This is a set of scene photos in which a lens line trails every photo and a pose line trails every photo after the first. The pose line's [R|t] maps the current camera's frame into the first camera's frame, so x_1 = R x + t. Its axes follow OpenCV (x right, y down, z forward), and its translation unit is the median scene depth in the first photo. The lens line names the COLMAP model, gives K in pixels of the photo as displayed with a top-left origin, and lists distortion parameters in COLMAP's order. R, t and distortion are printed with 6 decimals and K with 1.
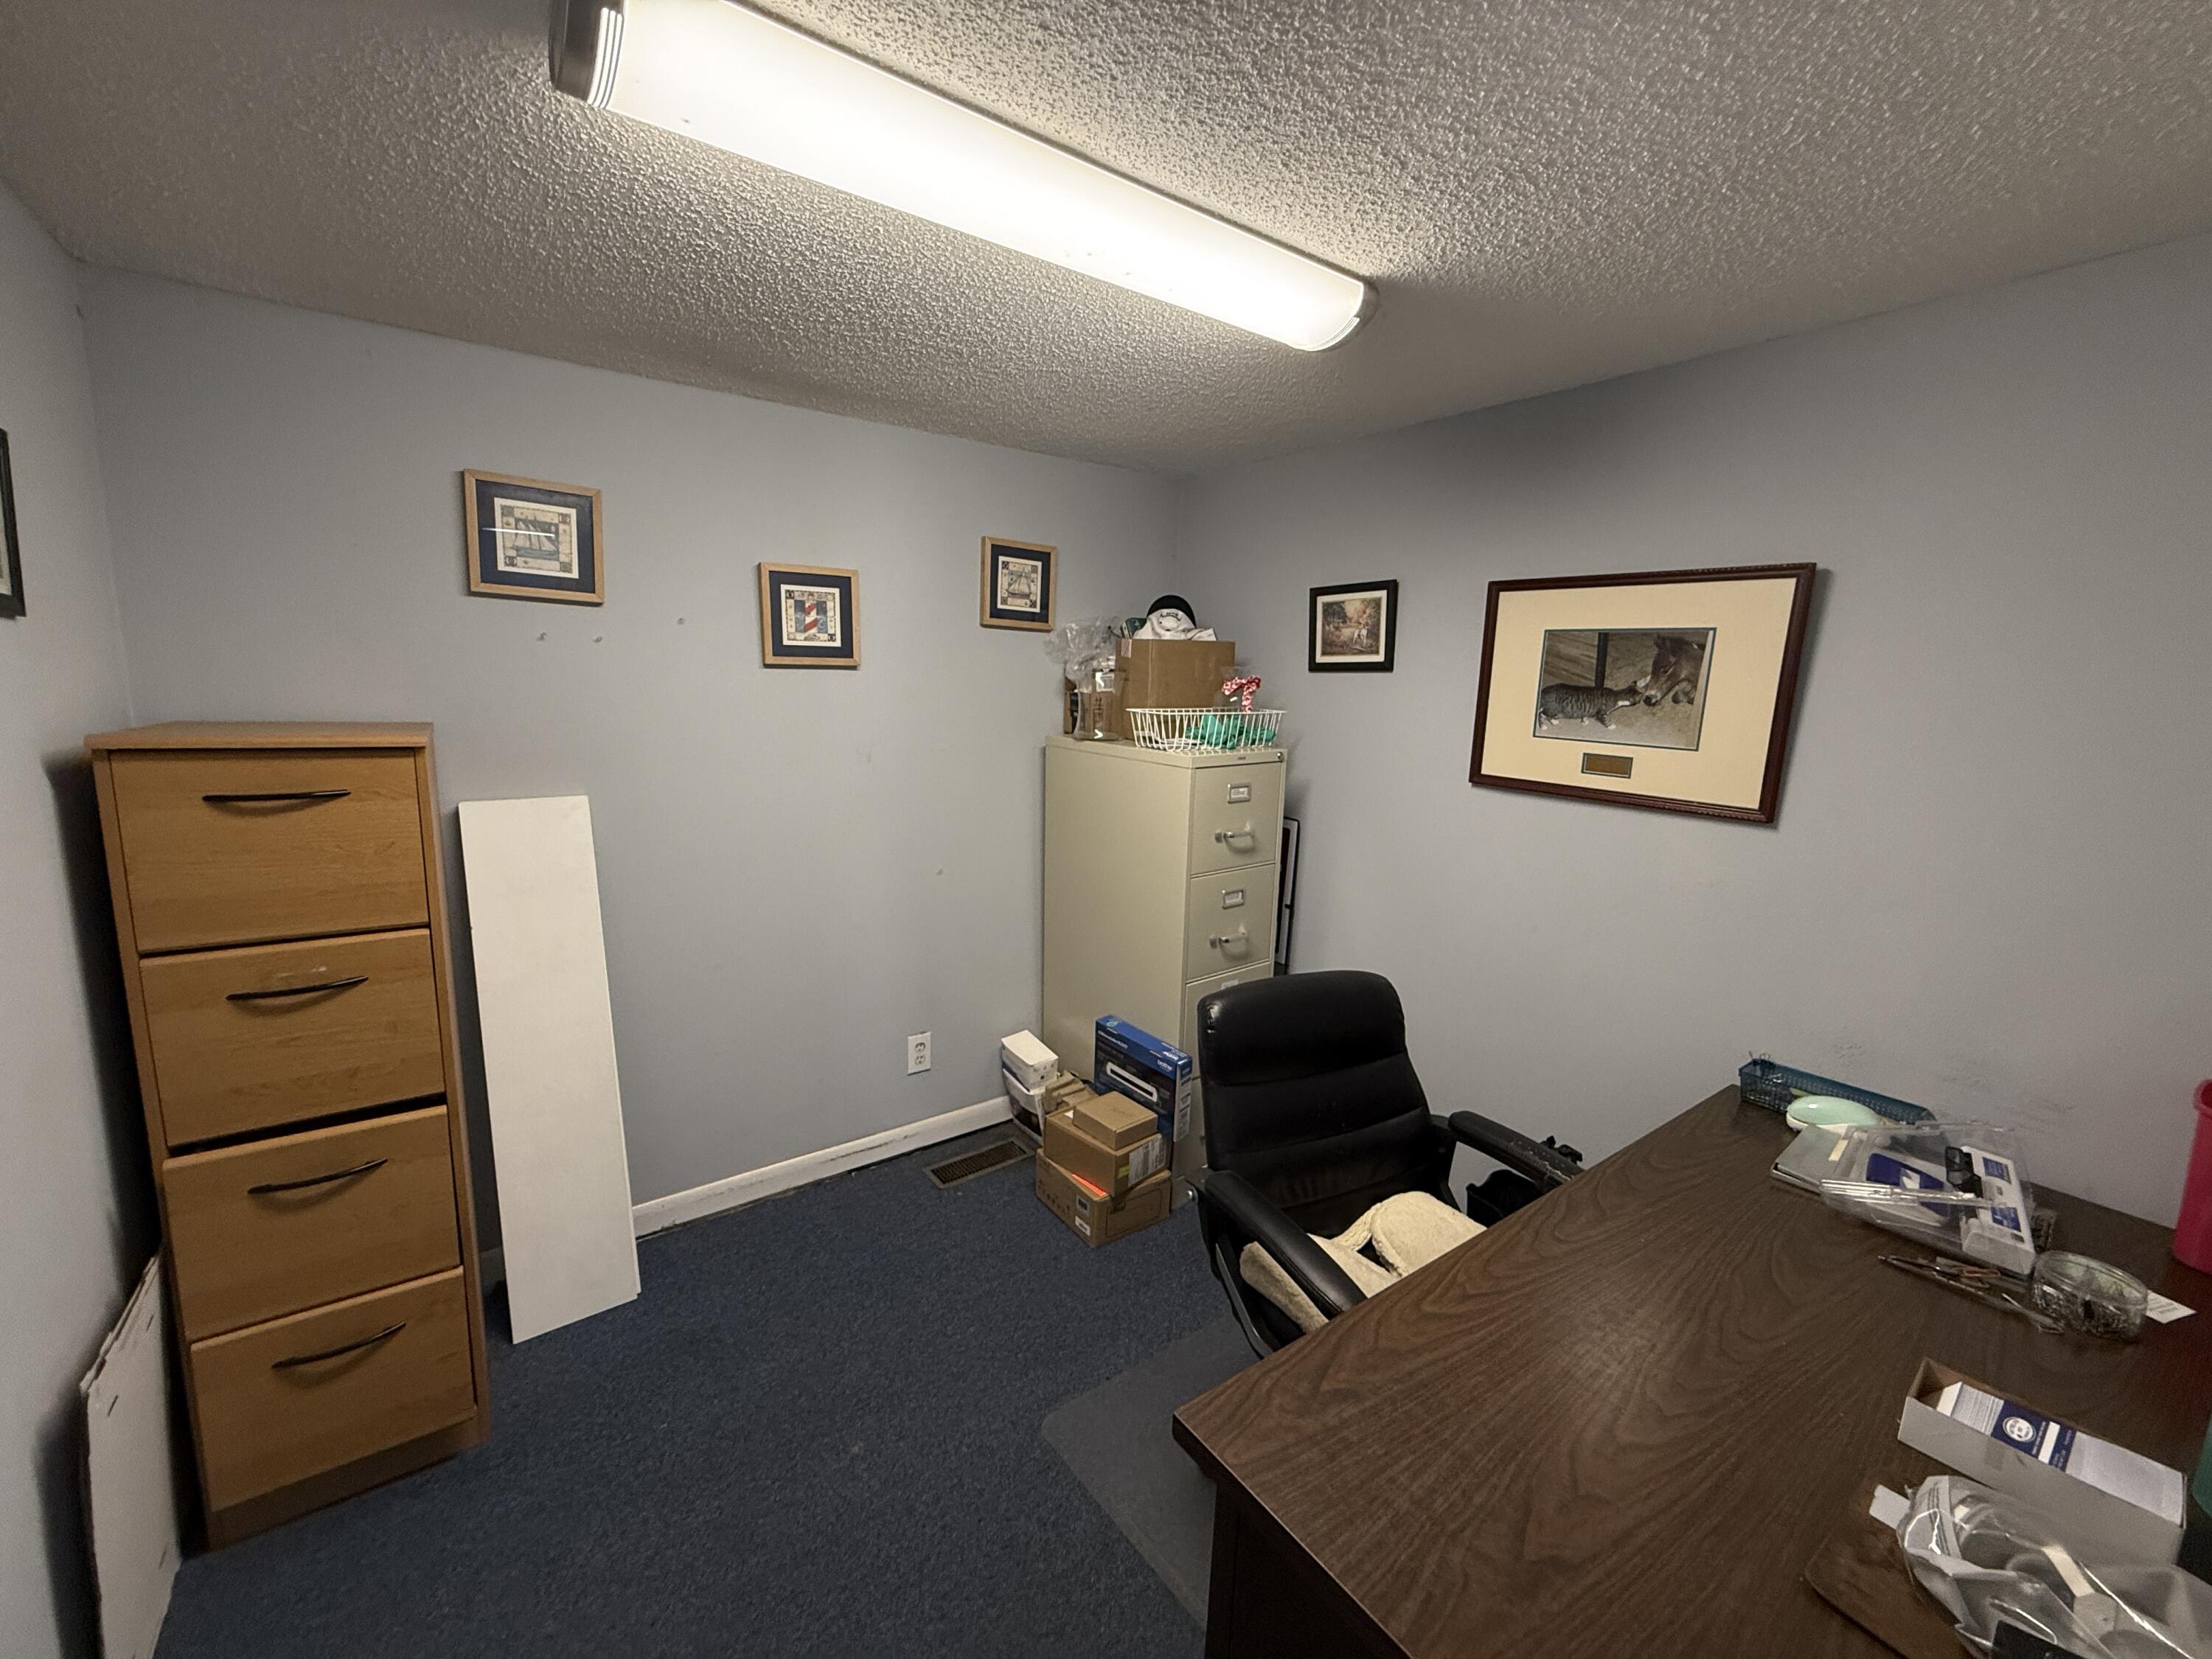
lens RADIAL K [[881.6, 0, 1106.4], [0, 881.6, 823.9], [0, 0, 1]] dist [0.001867, -0.001473]
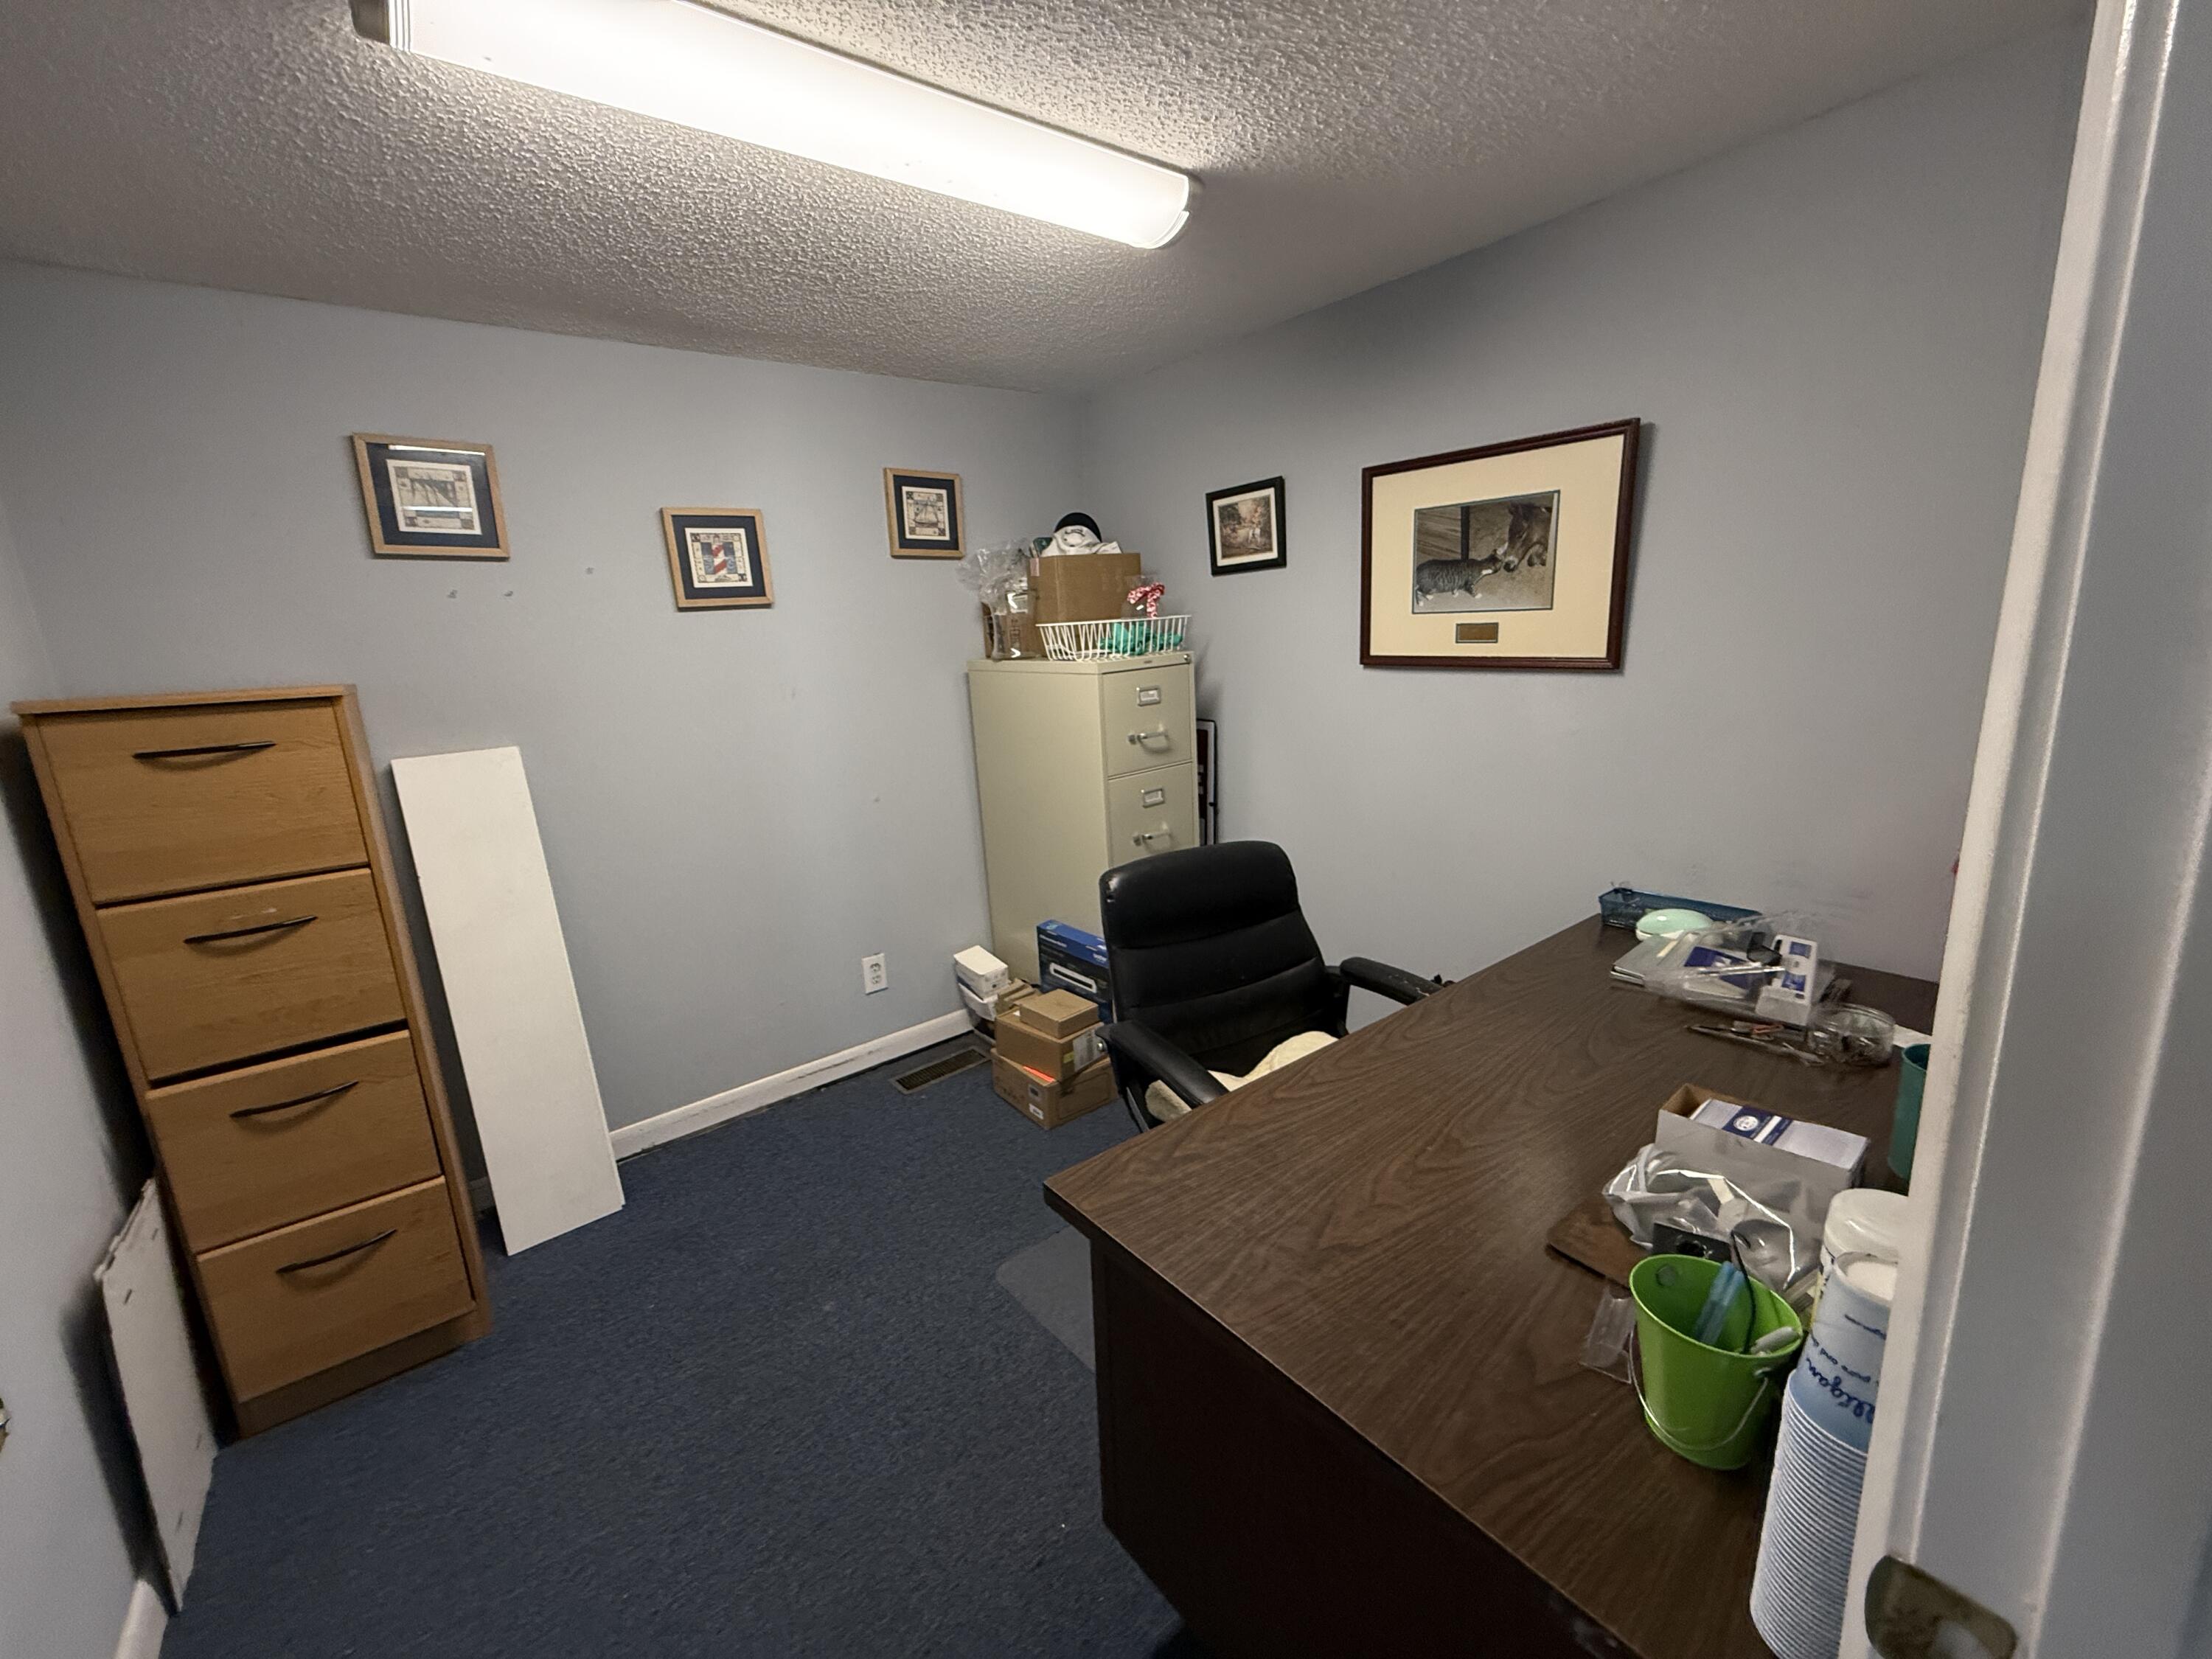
lens RADIAL K [[881.6, 0, 1105.1], [0, 881.6, 822.6], [0, 0, 1]] dist [0.001867, -0.001473]
pose [[0.996037, -0.087194, 0.017528, 0.102156], [0.086058, 0.994629, 0.057510, 0.076557], [-0.022449, -0.055773, 0.998191, -0.081003]]
